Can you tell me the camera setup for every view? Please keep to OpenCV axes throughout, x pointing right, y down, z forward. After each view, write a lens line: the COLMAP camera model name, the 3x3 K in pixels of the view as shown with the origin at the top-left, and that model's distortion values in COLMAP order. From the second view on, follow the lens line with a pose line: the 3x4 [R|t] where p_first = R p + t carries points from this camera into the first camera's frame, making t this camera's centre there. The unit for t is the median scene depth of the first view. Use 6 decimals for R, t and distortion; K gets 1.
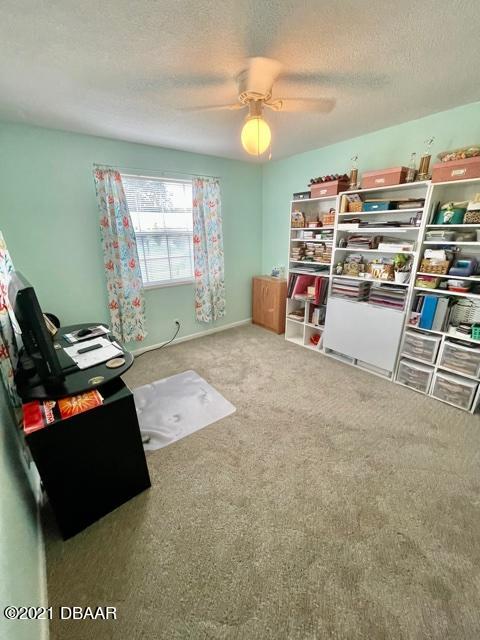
lens RADIAL K [[259.4, 0, 238.5], [0, 259.4, 319.7], [0, 0, 1]] dist [-0.005078, 0.000621]
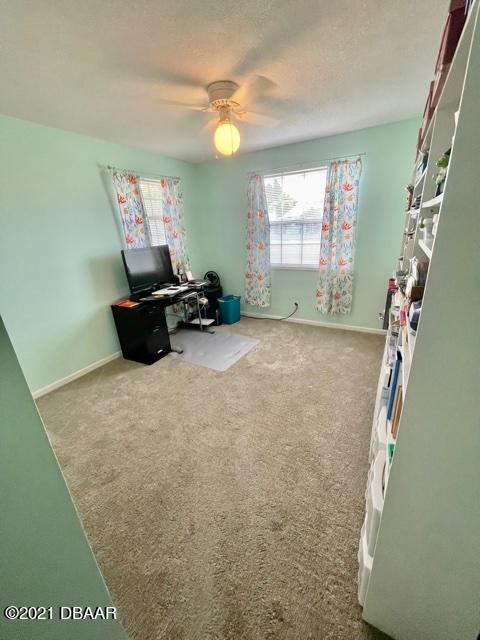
lens RADIAL K [[259.4, 0, 240.9], [0, 259.4, 318.9], [0, 0, 1]] dist [-0.005078, 0.000621]
pose [[0.378798, 0.316512, -0.869674, 0.679773], [-0.255487, 0.938947, 0.230443, -0.128272], [0.889516, 0.134899, 0.436536, 0.336497]]
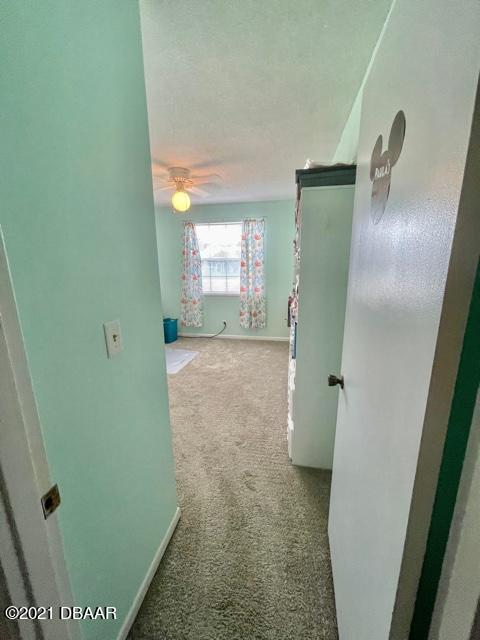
lens RADIAL K [[259.4, 0, 238.8], [0, 259.4, 321.9], [0, 0, 1]] dist [-0.005078, 0.000621]
pose [[0.650461, 0.183187, -0.737118, 0.860573], [-0.246712, 0.968815, 0.023060, -0.046388], [0.718355, 0.166856, 0.675370, 0.133870]]
